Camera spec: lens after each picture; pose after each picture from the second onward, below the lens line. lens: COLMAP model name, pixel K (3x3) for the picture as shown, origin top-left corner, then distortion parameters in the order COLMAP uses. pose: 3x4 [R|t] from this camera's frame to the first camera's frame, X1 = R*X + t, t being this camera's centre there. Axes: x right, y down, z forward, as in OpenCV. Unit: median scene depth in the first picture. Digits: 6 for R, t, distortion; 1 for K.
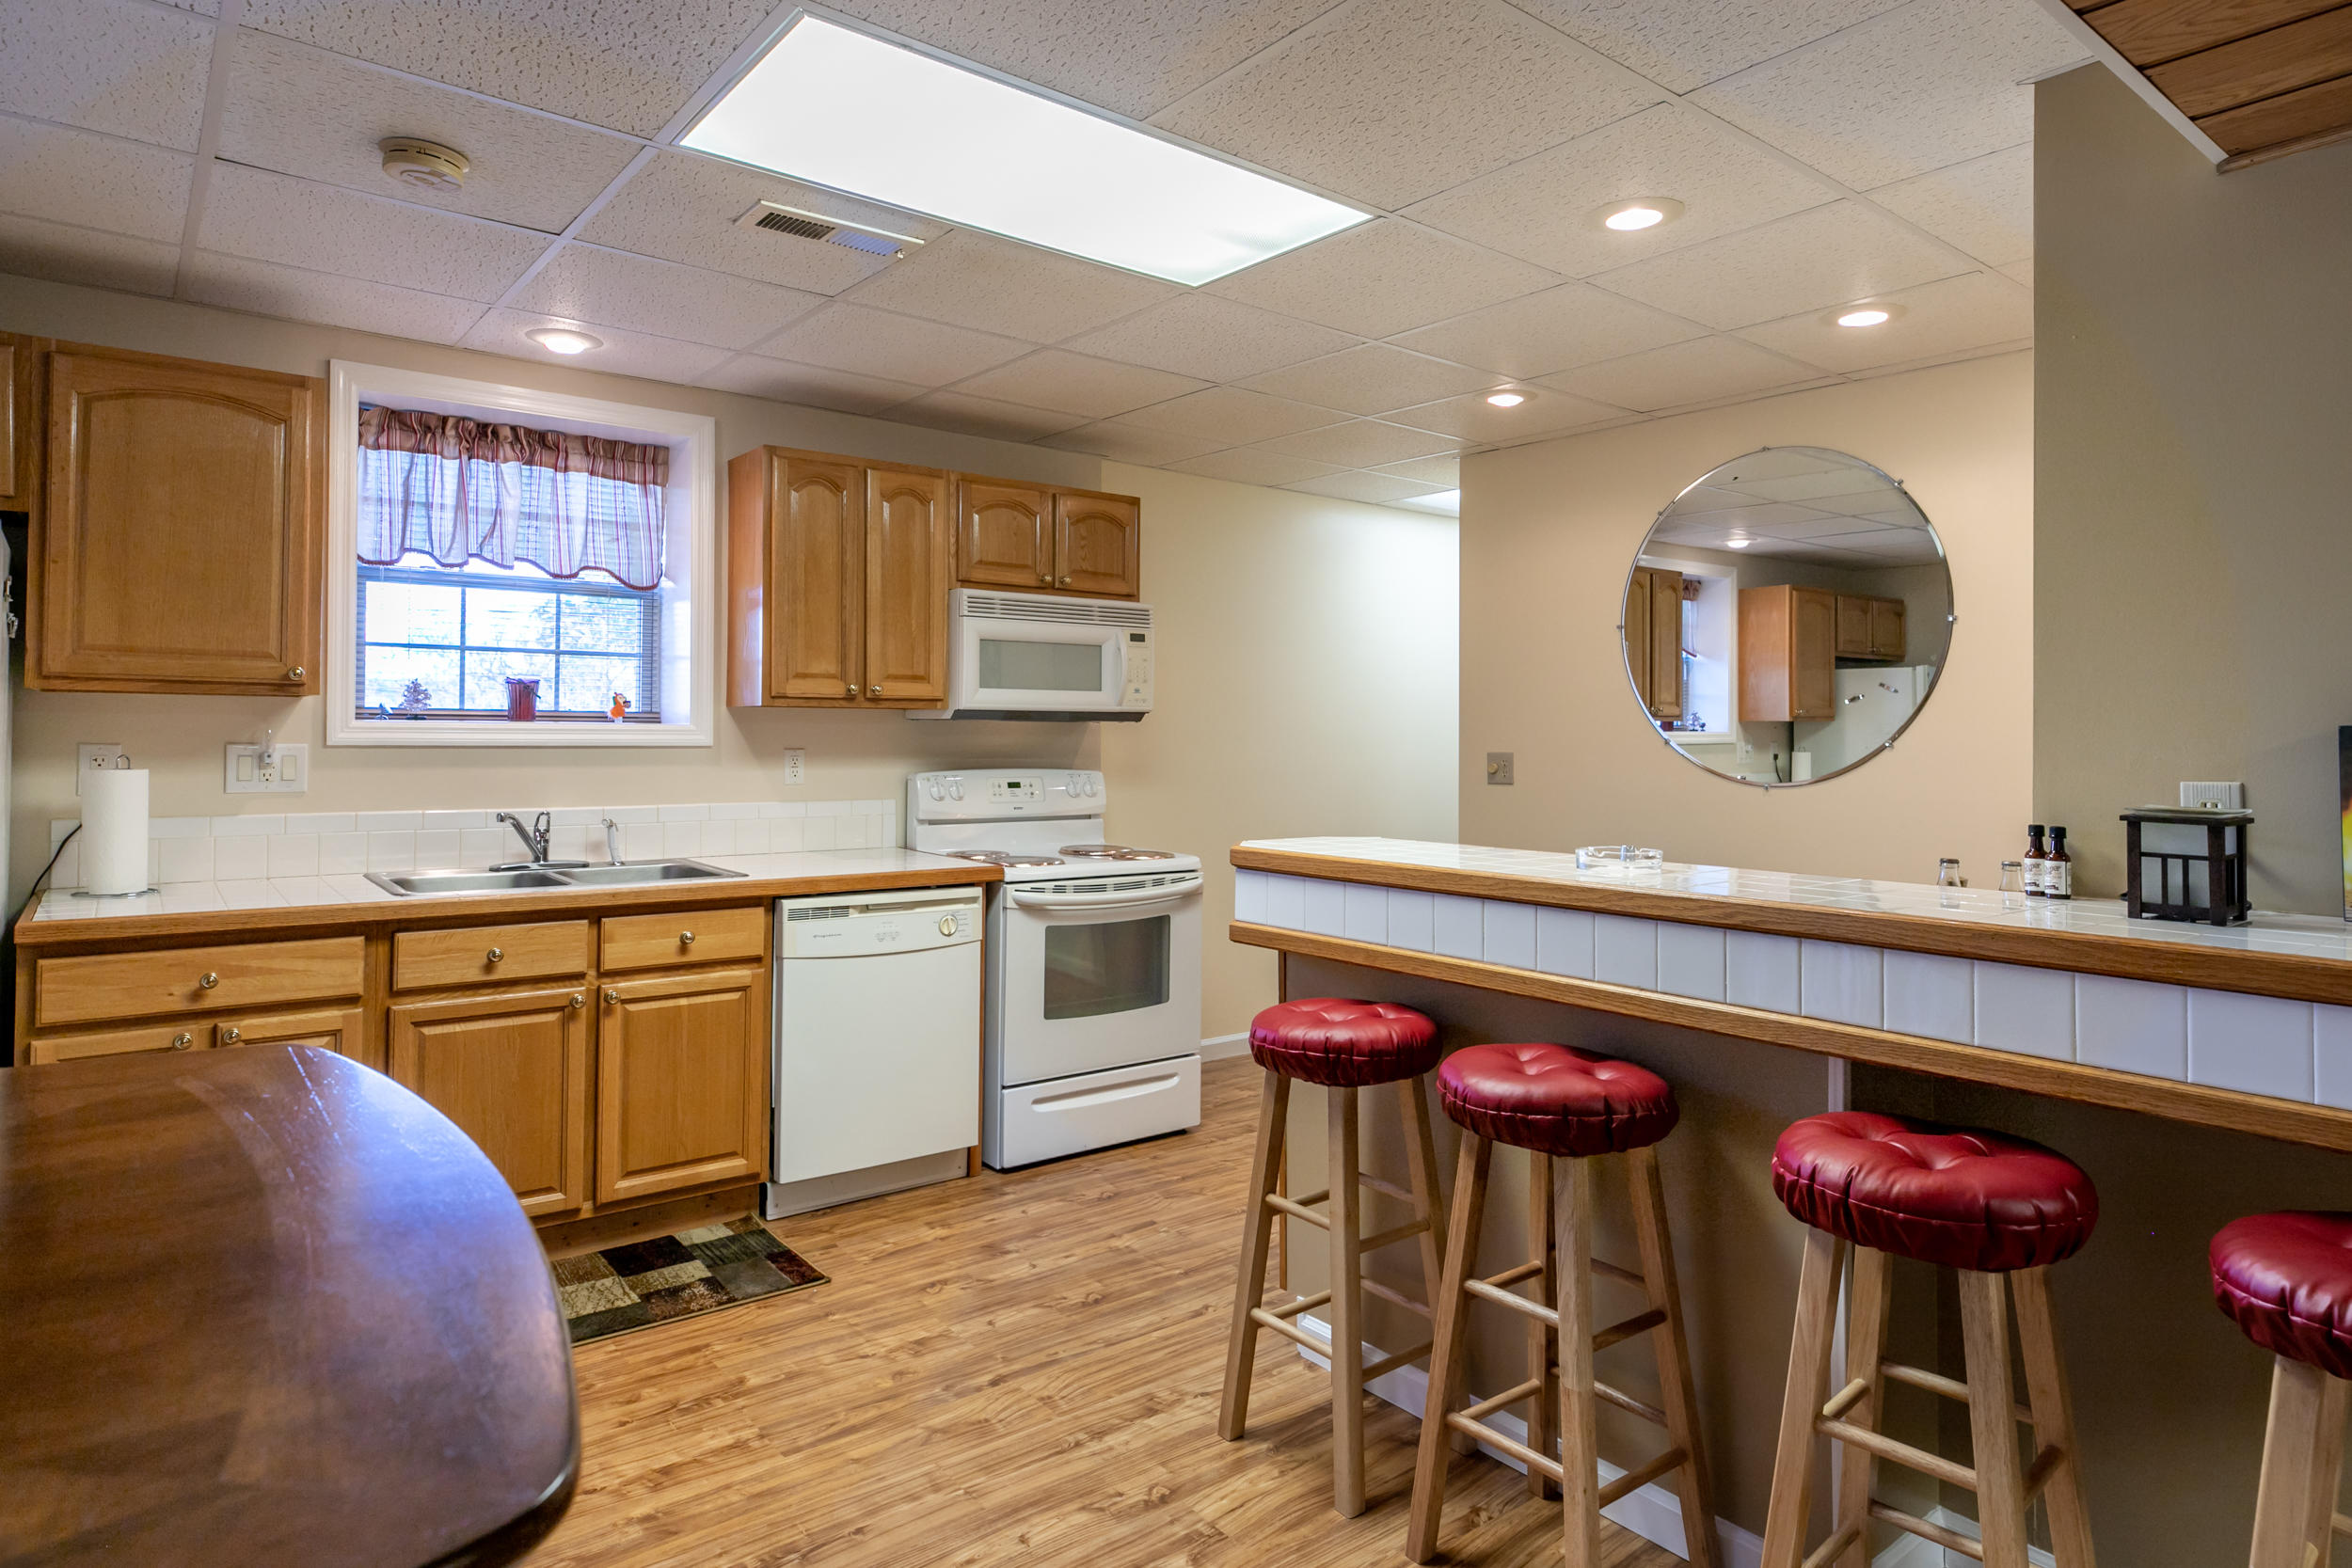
lens RADIAL K [[1342.9, 0, 1177.0], [0, 1342.9, 721.2], [0, 0, 1]] dist [0.002765, 0.000638]
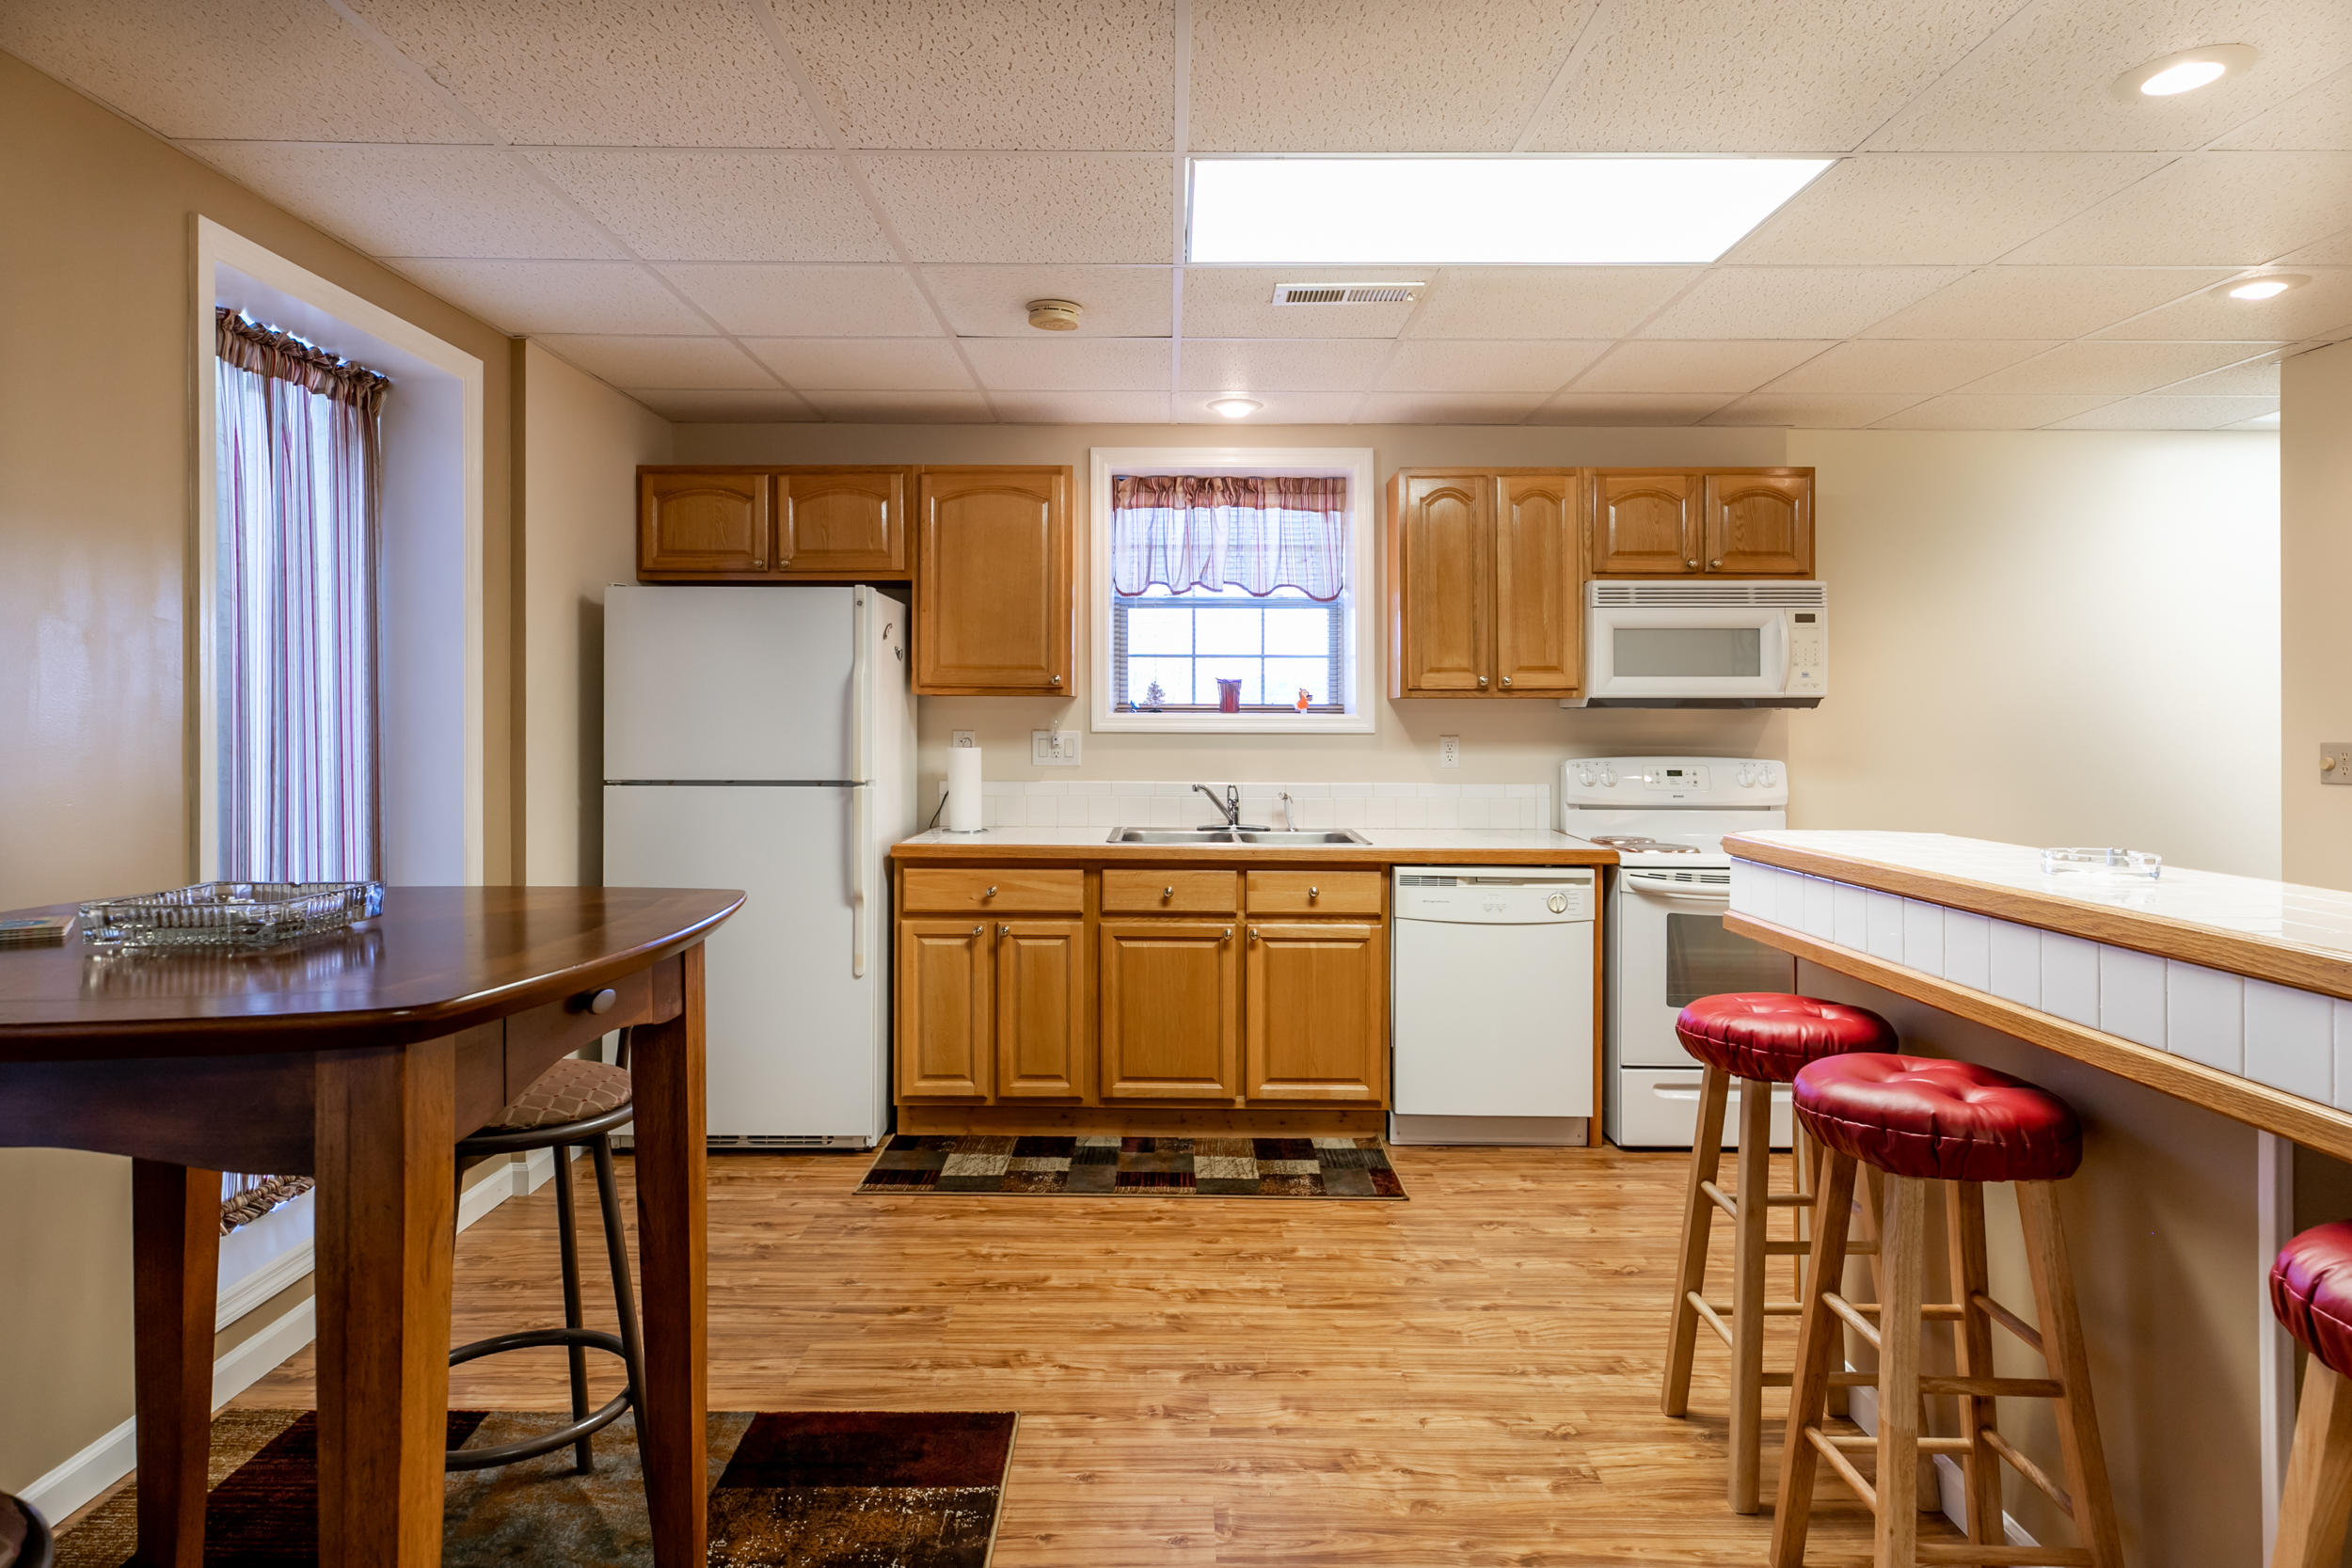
lens RADIAL K [[1350.6, 0, 1170.7], [0, 1350.6, 729.5], [0, 0, 1]] dist [-0.000455, -0.000808]
pose [[0.778928, -0.001360, -0.627112, 0.275432], [0.008839, 0.999922, 0.008810, 0.004093], [0.627051, -0.012405, 0.778880, -0.015351]]
